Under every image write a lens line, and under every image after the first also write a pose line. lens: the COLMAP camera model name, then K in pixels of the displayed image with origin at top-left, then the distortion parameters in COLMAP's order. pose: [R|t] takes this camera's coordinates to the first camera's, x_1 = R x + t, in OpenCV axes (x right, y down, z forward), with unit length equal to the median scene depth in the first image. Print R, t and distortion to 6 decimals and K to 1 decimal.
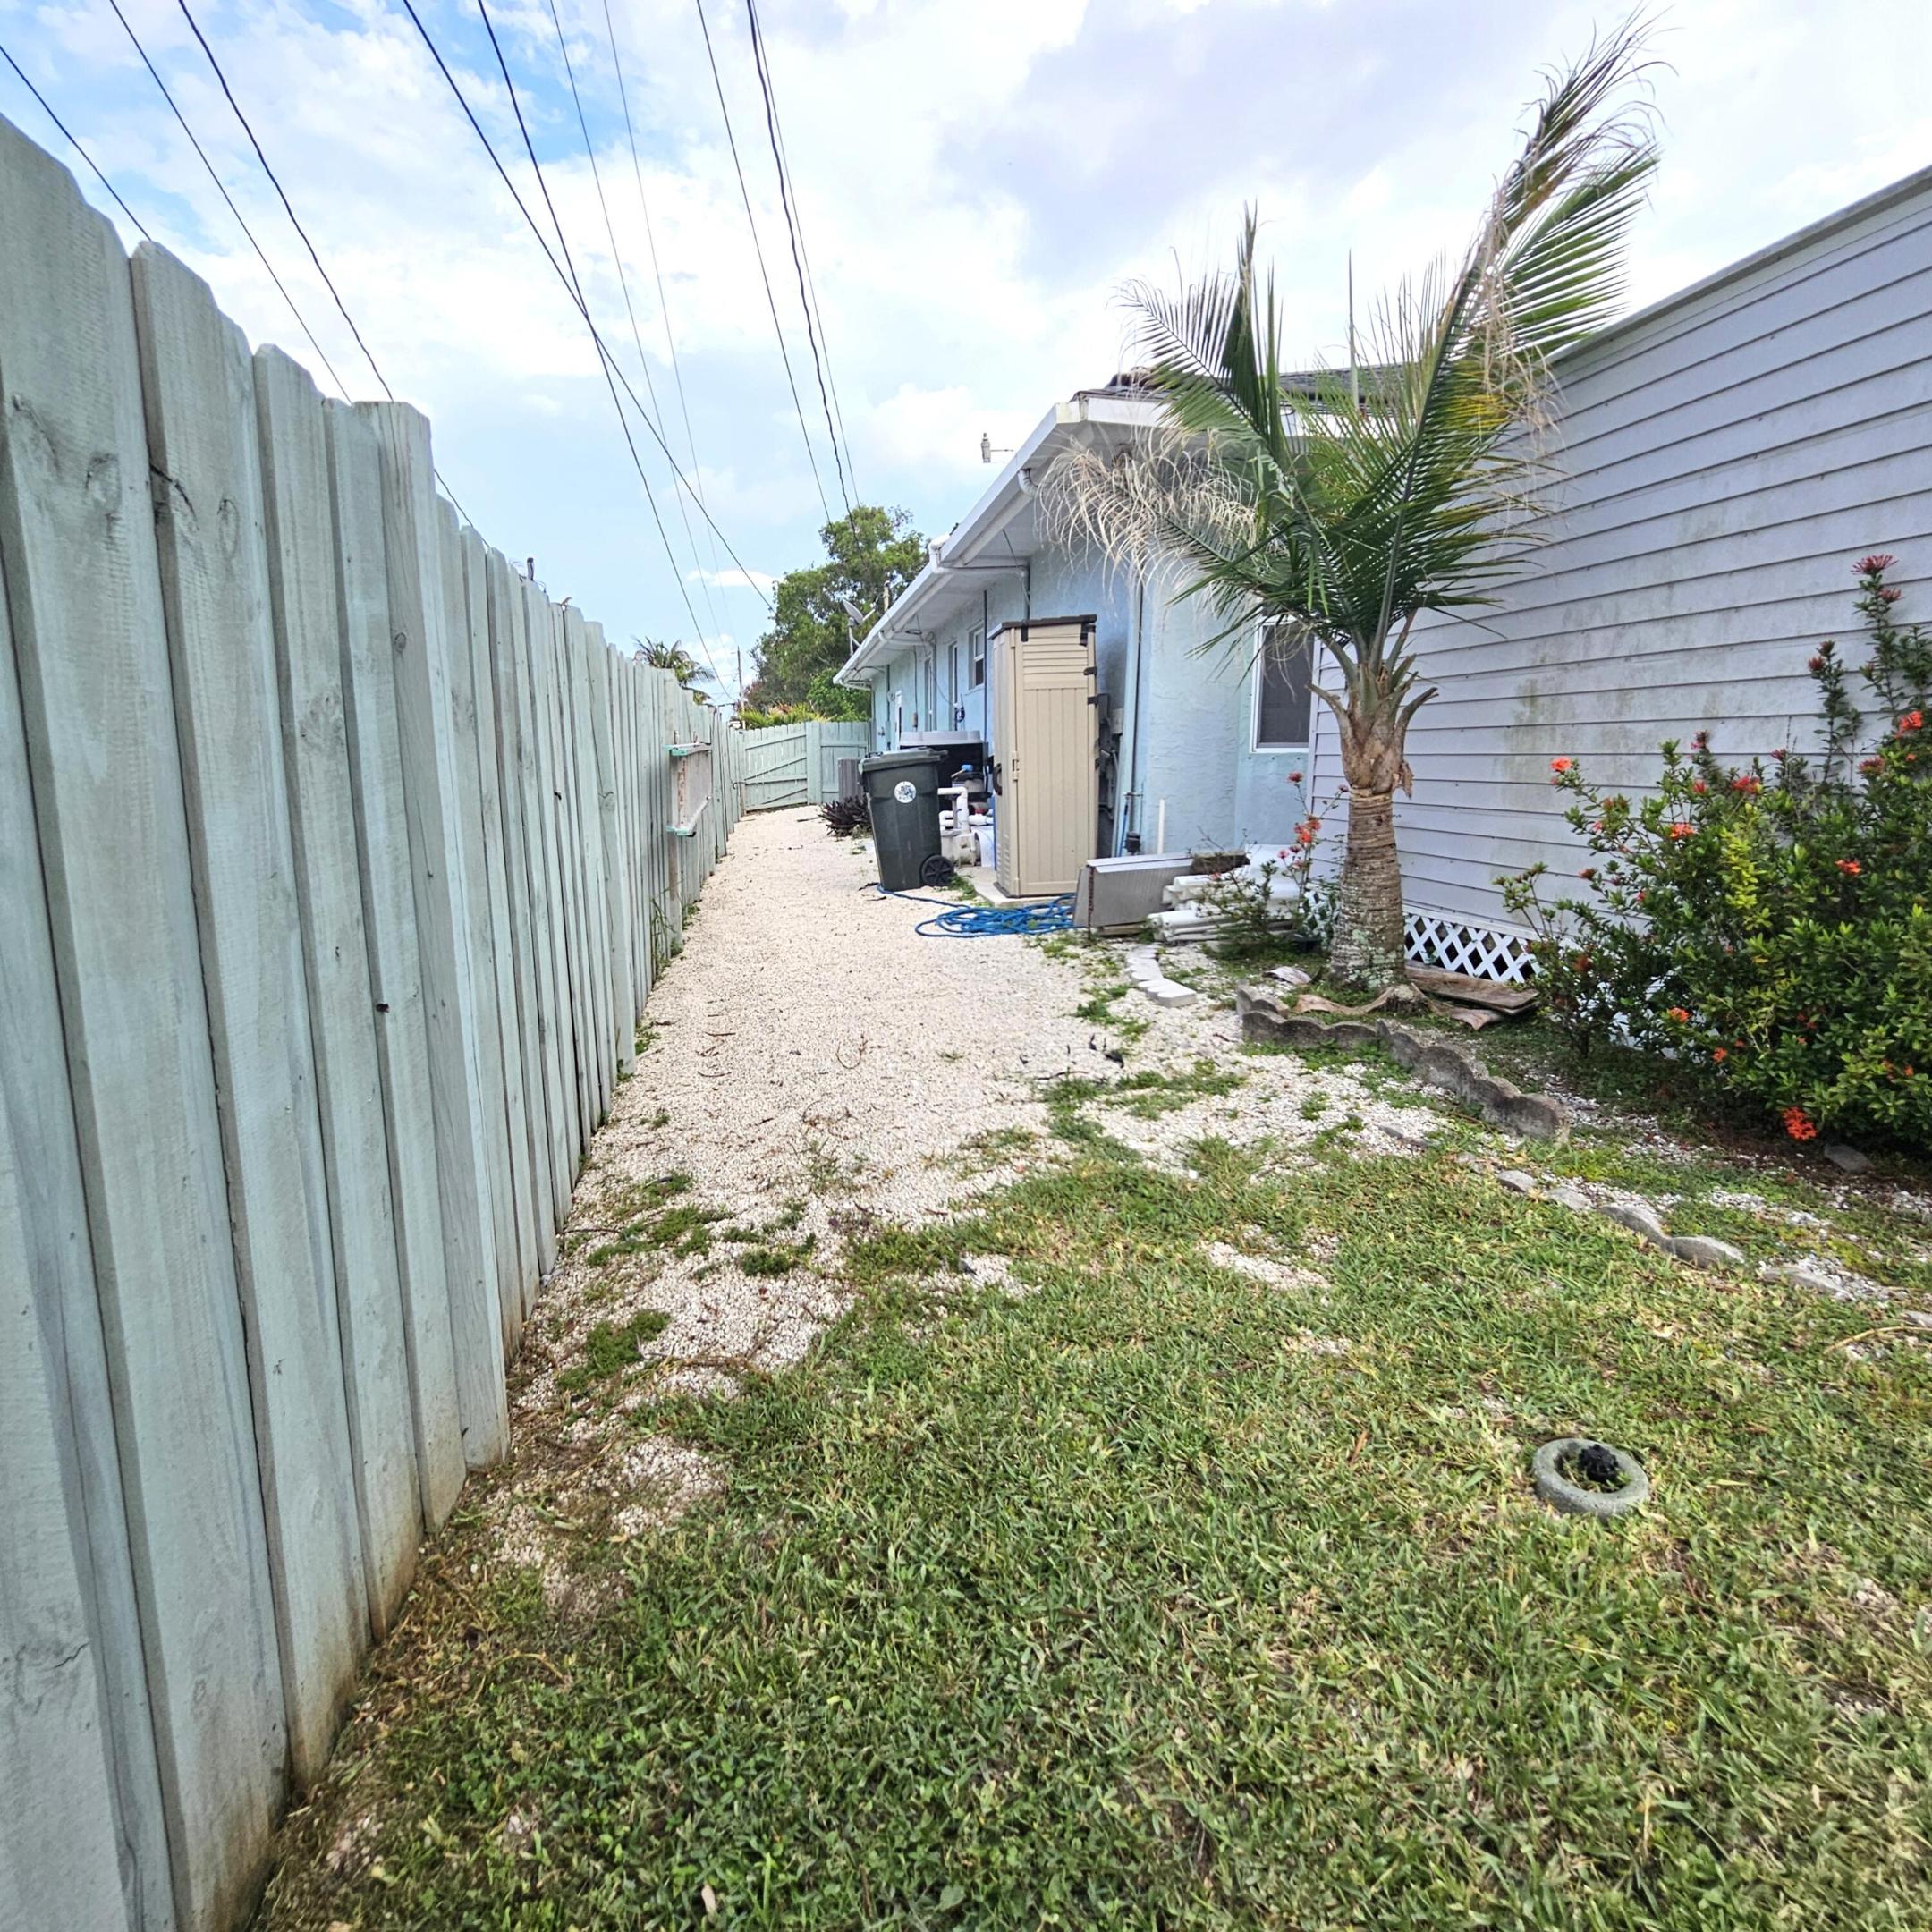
lens RADIAL K [[1071.2, 0, 954.7], [0, 1071.2, 964.5], [0, 0, 1]] dist [-0.007387, 0.002545]
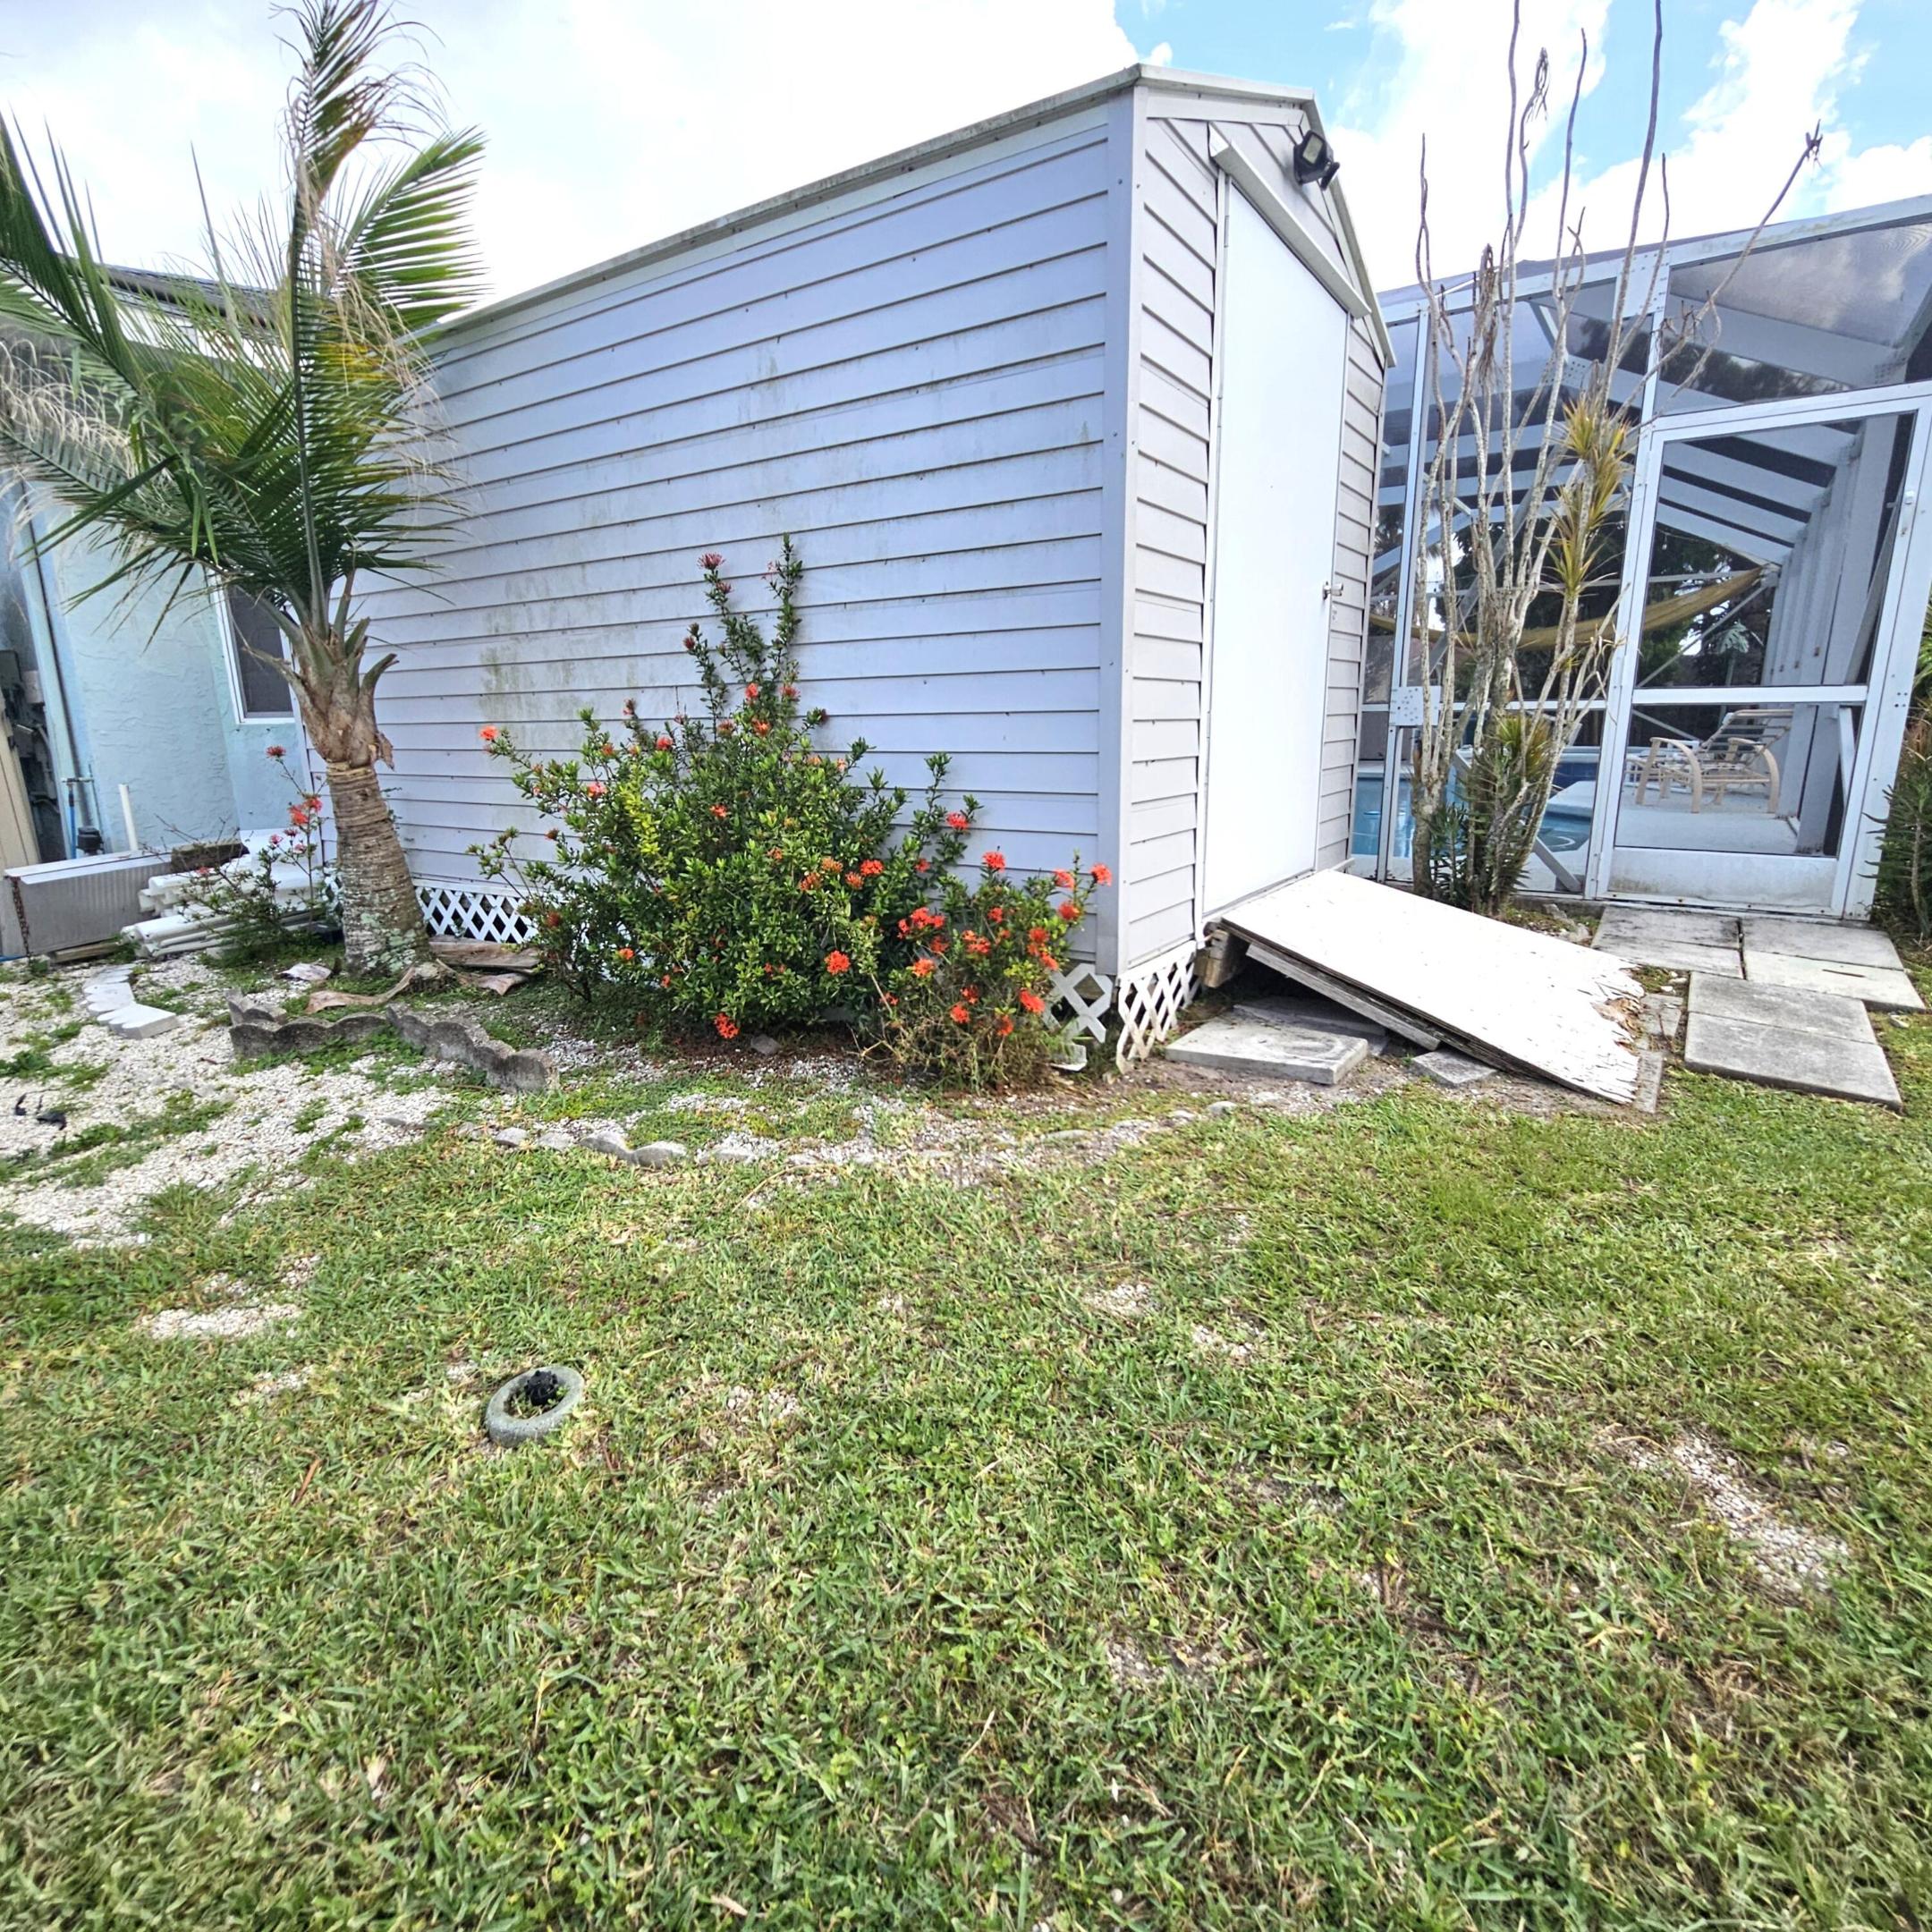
lens RADIAL K [[1071.2, 0, 950.9], [0, 1071.2, 974.1], [0, 0, 1]] dist [-0.007387, 0.002545]
pose [[0.694151, -0.180466, 0.696841, 0.110615], [0.153617, 0.982901, 0.101525, 0.005616], [-0.703247, 0.036572, 0.710004, -0.037995]]
